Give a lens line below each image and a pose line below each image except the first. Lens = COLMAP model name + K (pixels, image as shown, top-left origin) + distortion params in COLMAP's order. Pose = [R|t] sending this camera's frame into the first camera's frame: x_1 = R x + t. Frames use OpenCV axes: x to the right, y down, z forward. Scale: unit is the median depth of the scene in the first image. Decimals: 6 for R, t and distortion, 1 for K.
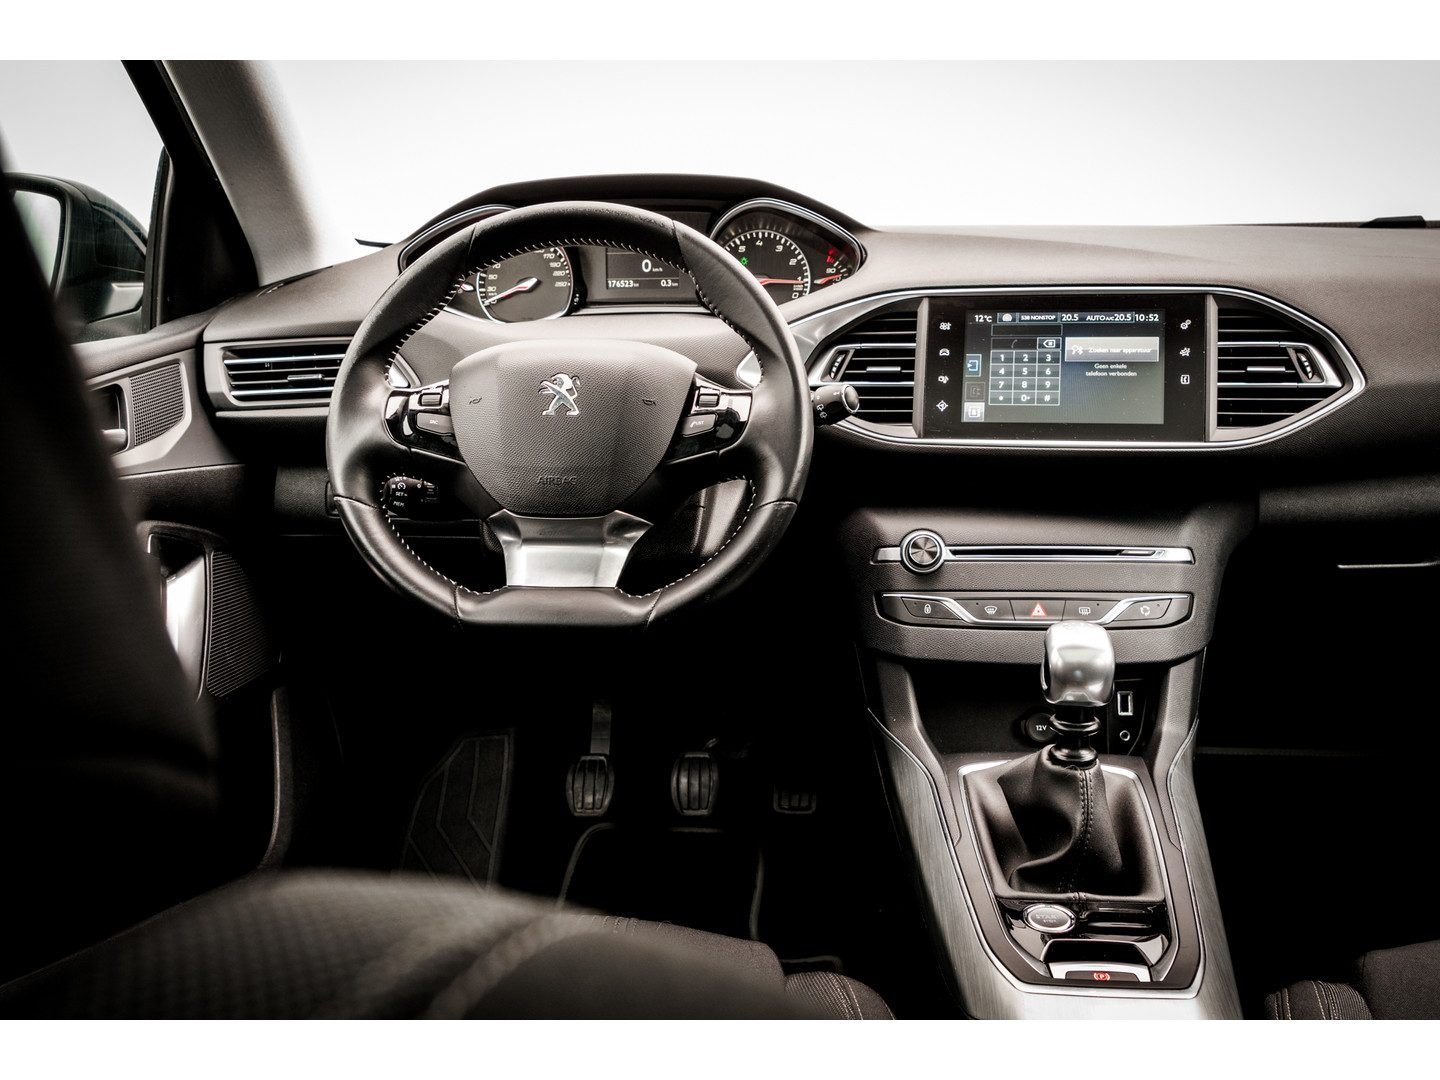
lens RADIAL K [[1423.5, 0, 720.0], [0, 1423.5, 540.0], [0, 0, 1]] dist [-0.006857, -0.001637]
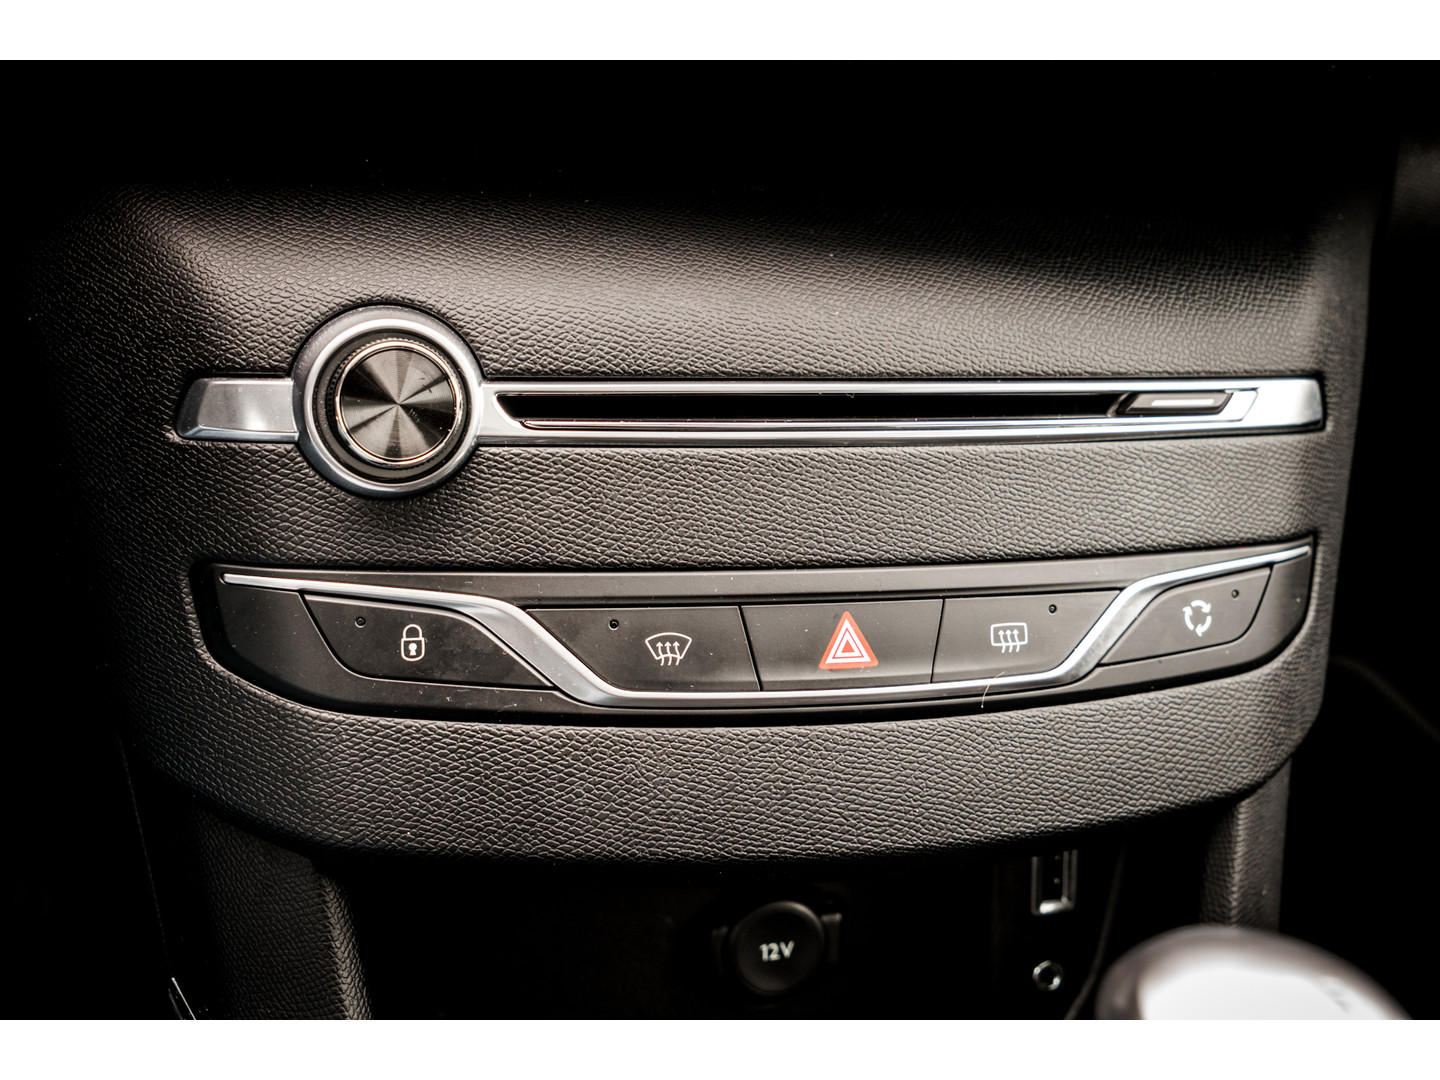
lens RADIAL K [[1900.5, 0, 720.0], [0, 1900.5, 540.0], [0, 0, 1]] dist [0.136684, 0.006075]
pose [[0.940651, -0.037779, 0.337265, 0.085639], [-0.036595, 0.976699, 0.211472, -0.039783], [-0.337395, -0.211264, 0.917351, 0.684344]]
